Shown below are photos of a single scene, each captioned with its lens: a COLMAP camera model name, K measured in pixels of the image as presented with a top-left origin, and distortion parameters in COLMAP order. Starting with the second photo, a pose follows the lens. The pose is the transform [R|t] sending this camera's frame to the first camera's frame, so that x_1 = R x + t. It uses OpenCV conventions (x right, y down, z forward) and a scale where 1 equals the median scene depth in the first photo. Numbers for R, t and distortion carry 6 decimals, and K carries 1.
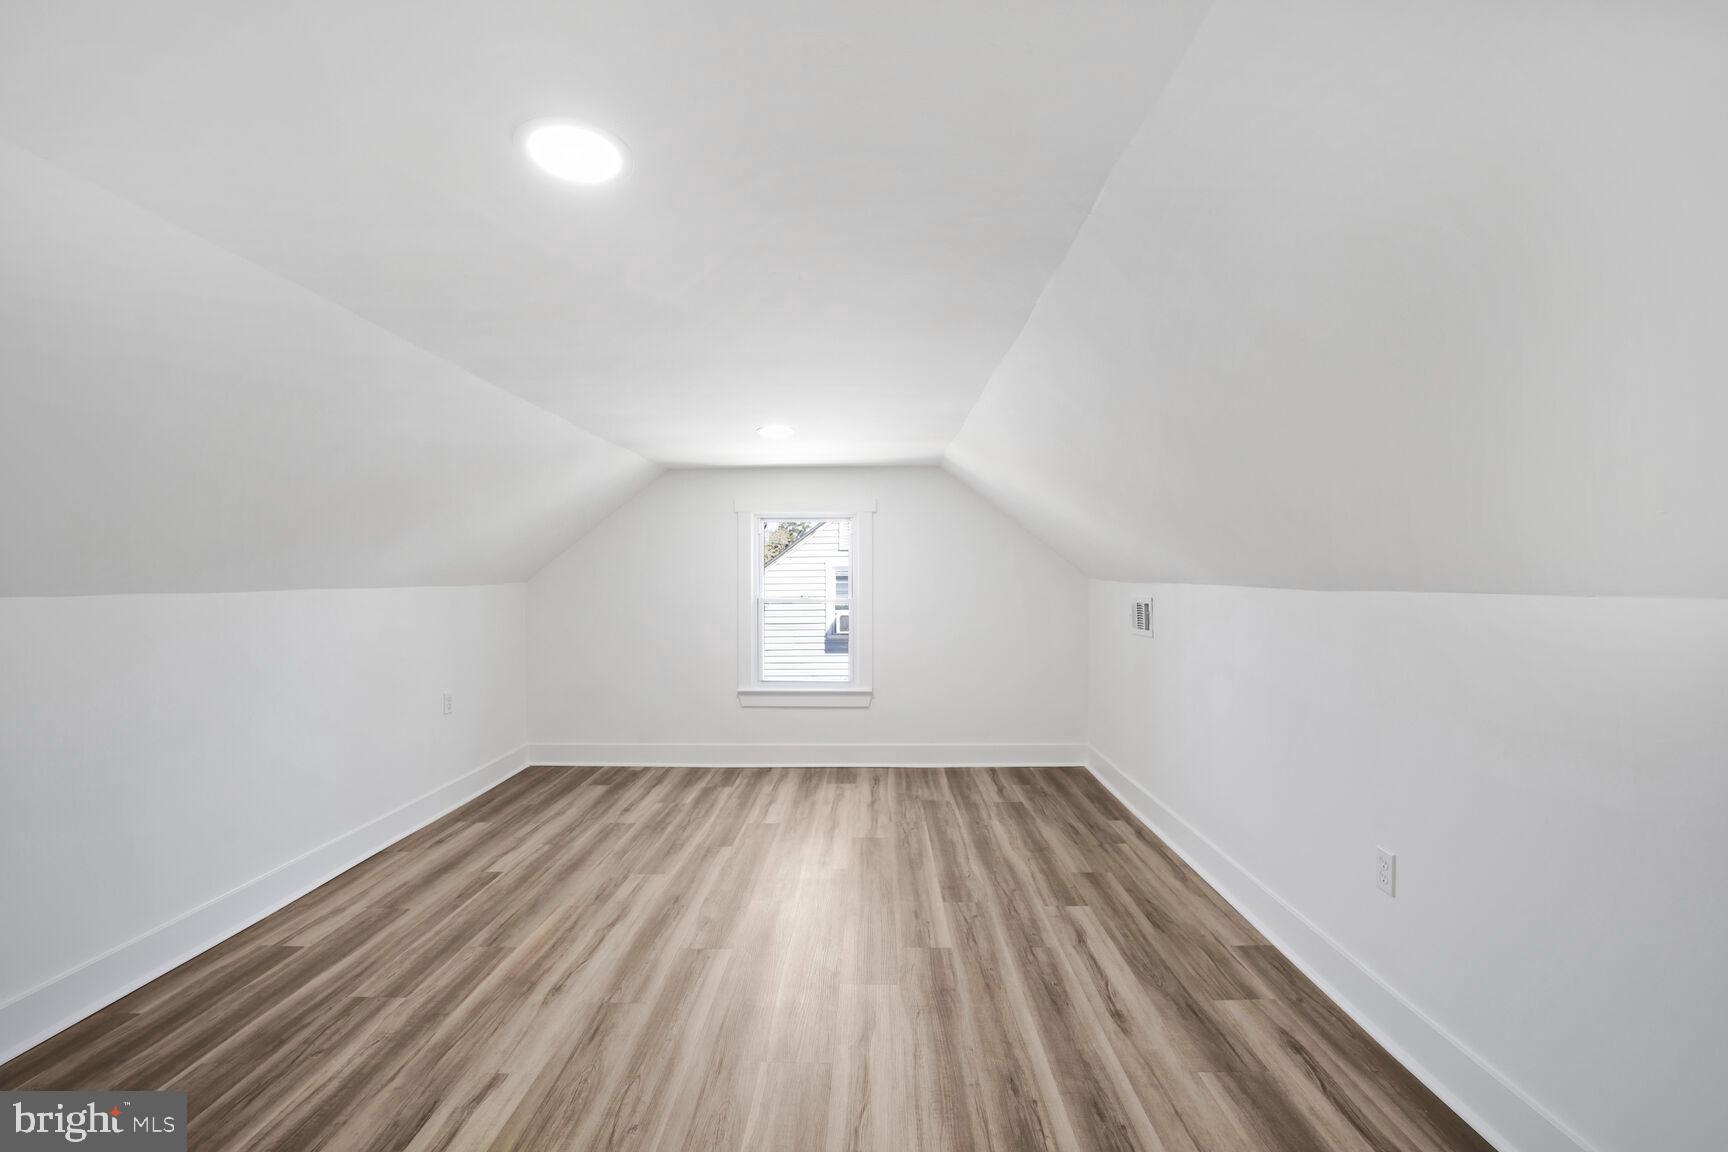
lens RADIAL K [[709.6, 0, 865.2], [0, 709.6, 576.9], [0, 0, 1]] dist [-0.025330, 0.000275]
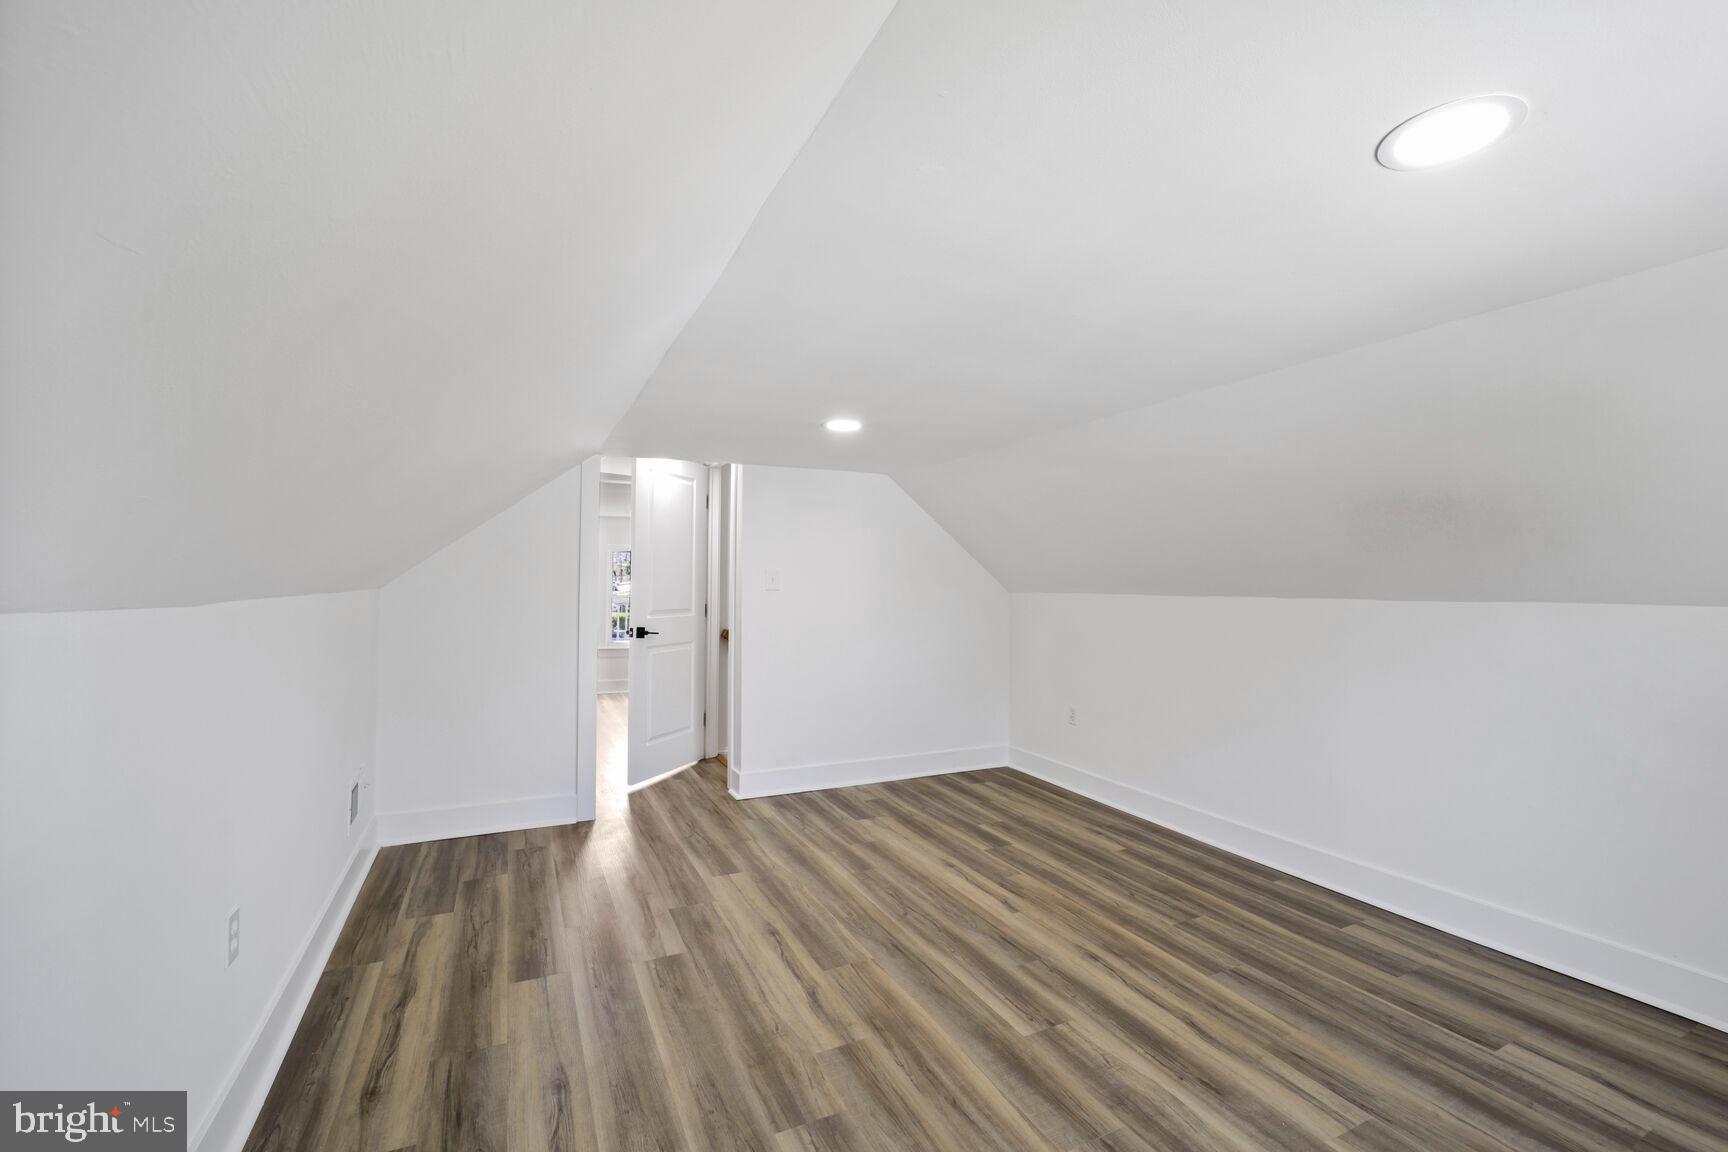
lens RADIAL K [[709.6, 0, 865.4], [0, 709.6, 577.2], [0, 0, 1]] dist [-0.025330, 0.000275]
pose [[-0.888677, -0.006471, -0.458487, 0.375702], [-0.004046, 0.999972, -0.006271, -0.006200], [0.458515, -0.003718, -0.888679, 1.724328]]
